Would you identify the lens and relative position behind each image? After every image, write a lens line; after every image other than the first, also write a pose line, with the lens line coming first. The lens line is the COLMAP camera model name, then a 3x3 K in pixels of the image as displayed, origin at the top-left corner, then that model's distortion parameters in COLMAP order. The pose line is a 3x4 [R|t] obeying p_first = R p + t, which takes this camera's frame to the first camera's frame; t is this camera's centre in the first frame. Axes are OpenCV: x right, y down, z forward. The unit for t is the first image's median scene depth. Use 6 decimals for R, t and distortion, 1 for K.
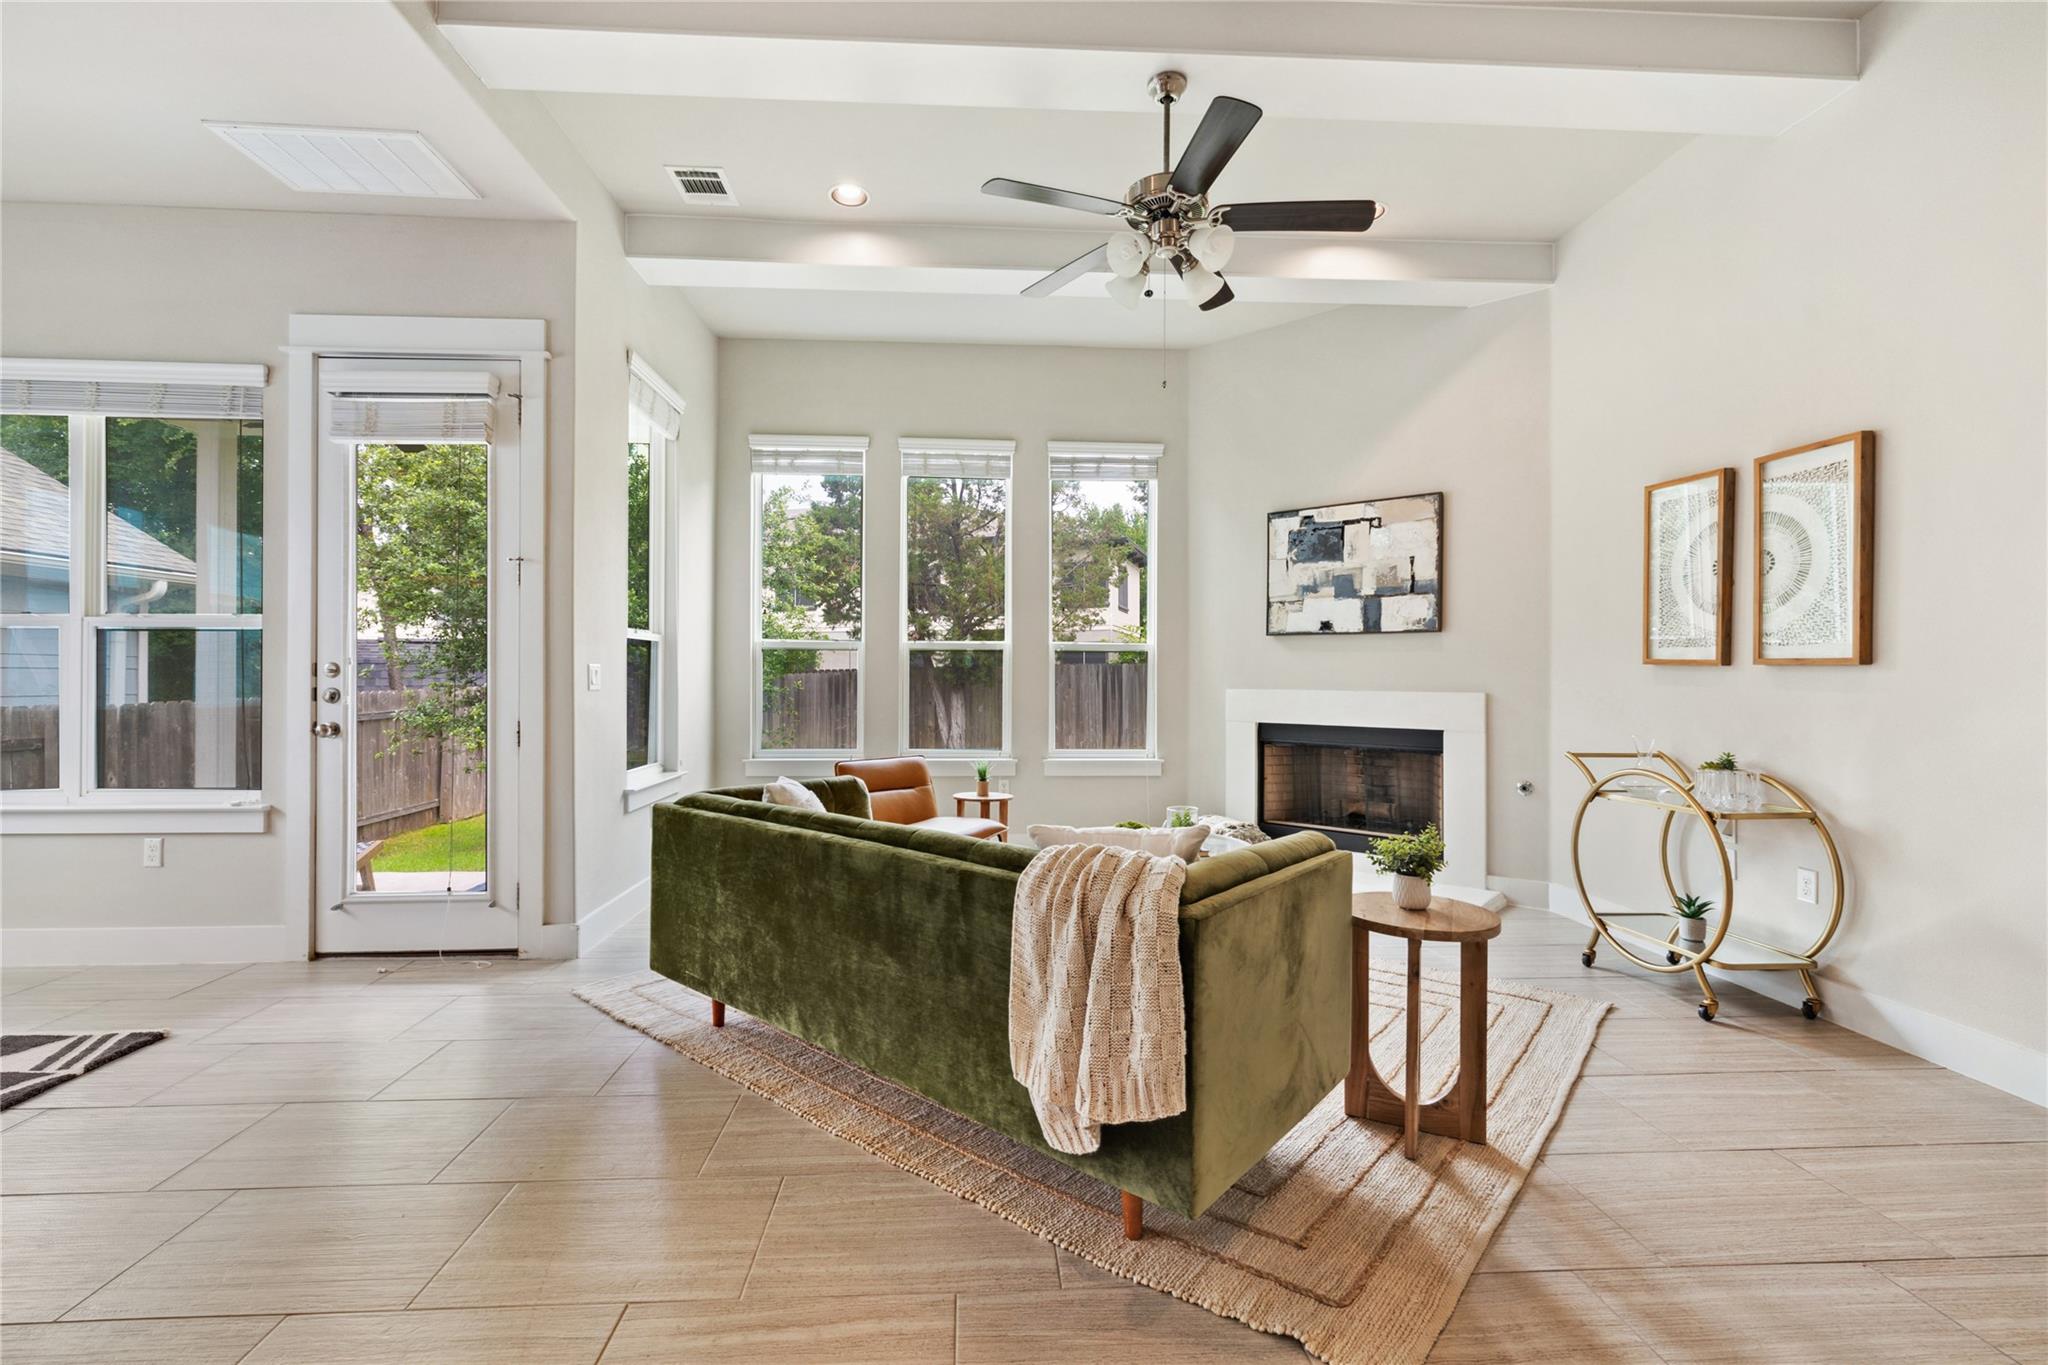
lens RADIAL K [[871.2, 0, 1012.6], [0, 871.2, 675.9], [0, 0, 1]] dist [0.001615, 0.000450]
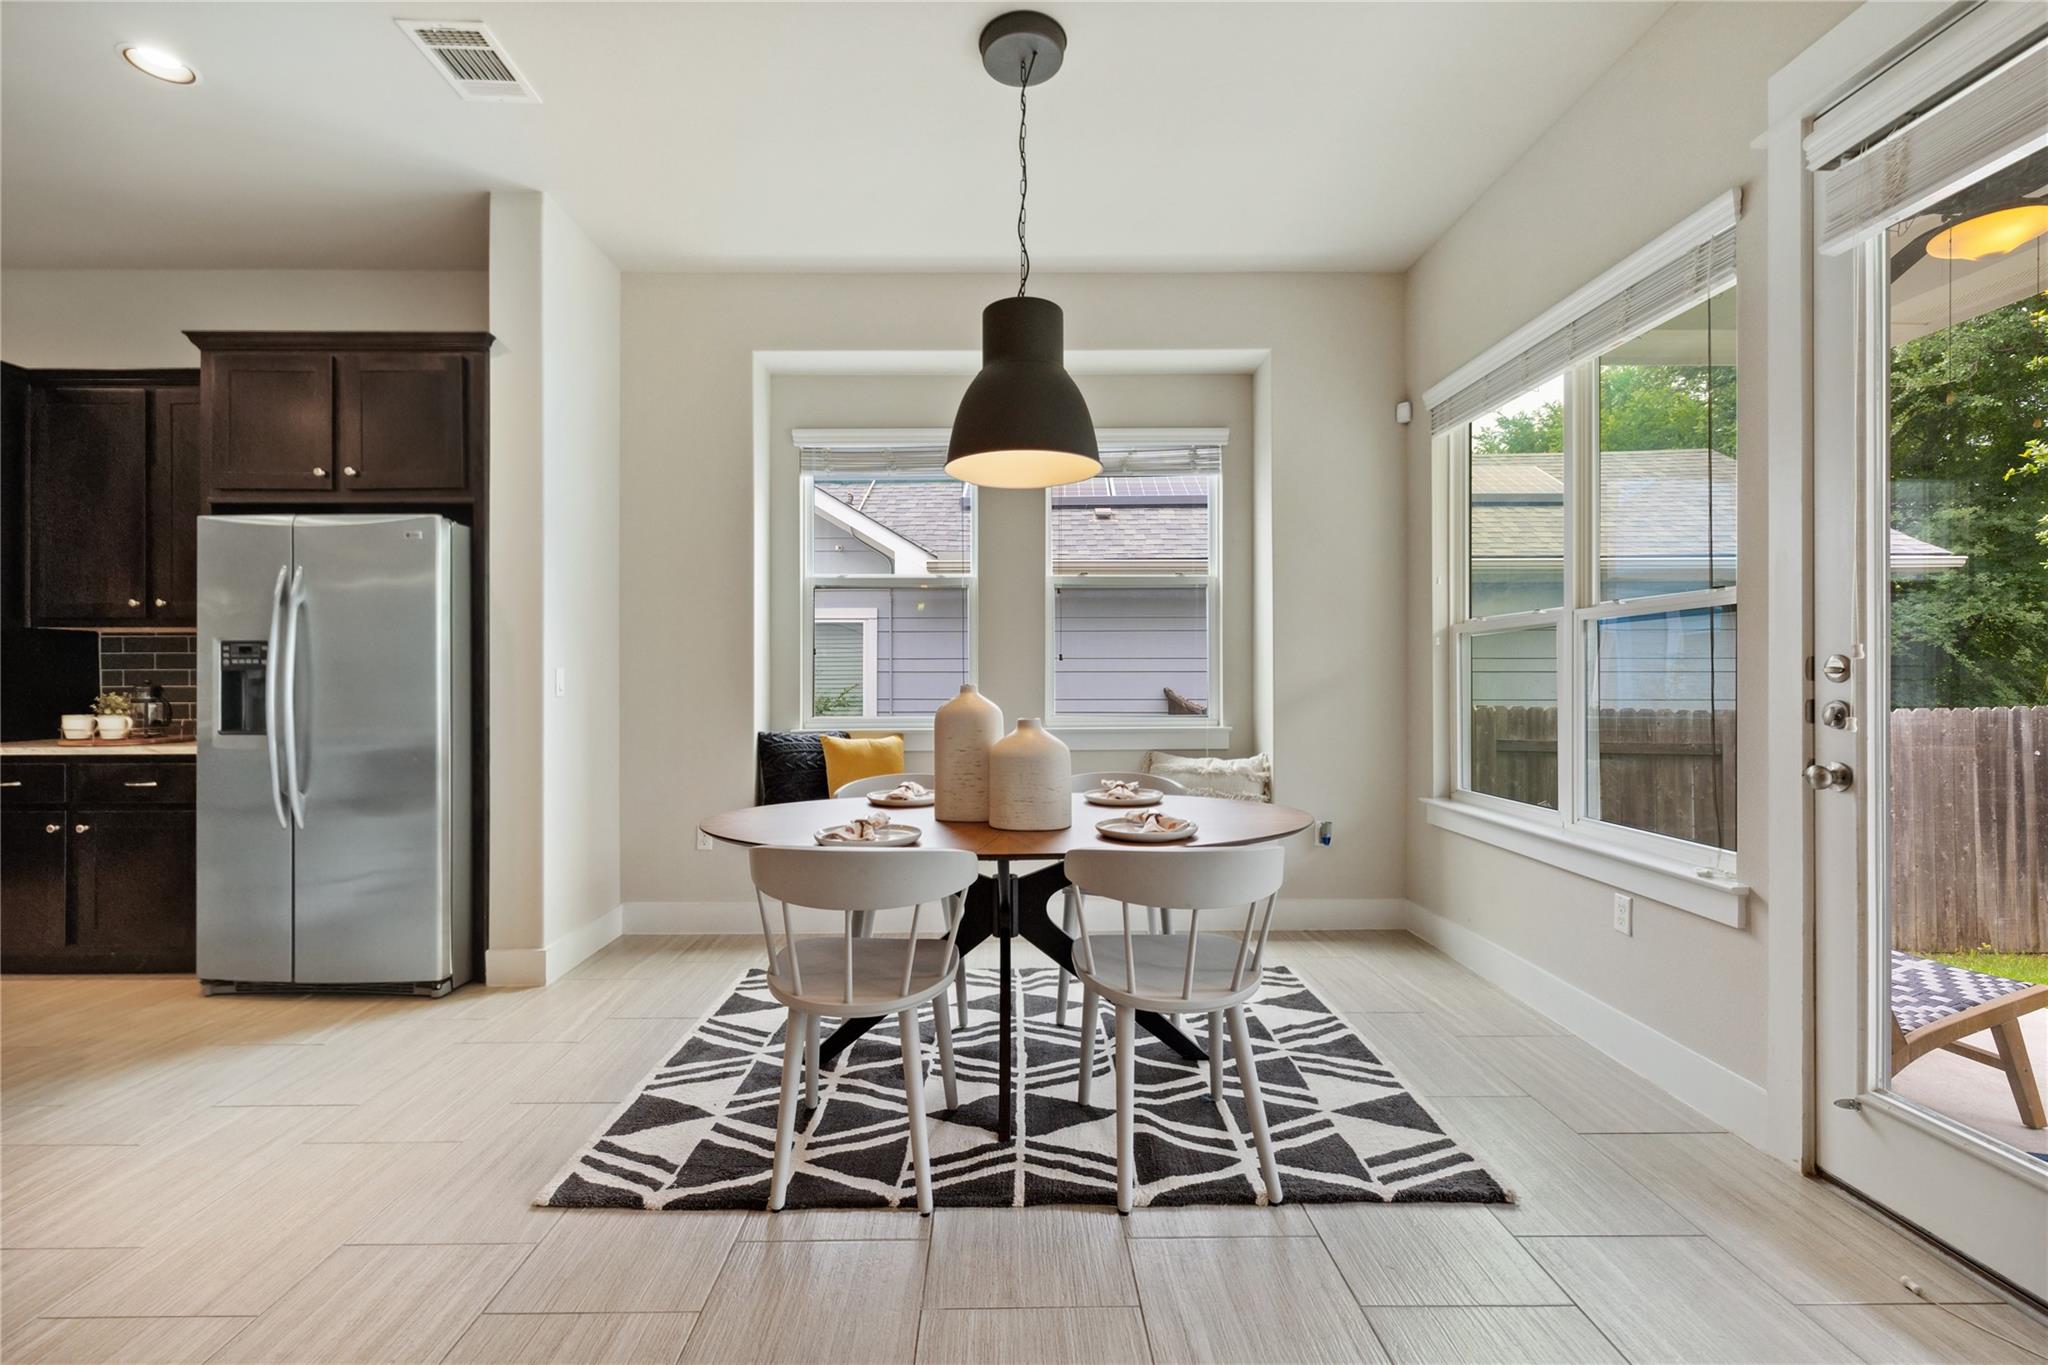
lens RADIAL K [[871.2, 0, 1012.6], [0, 871.2, 675.9], [0, 0, 1]] dist [0.001615, 0.000450]
pose [[-0.047102, -0.006154, -0.998871, -0.200213], [0.004162, 0.999971, -0.006357, -0.000606], [0.998881, -0.004456, -0.047075, 0.497575]]
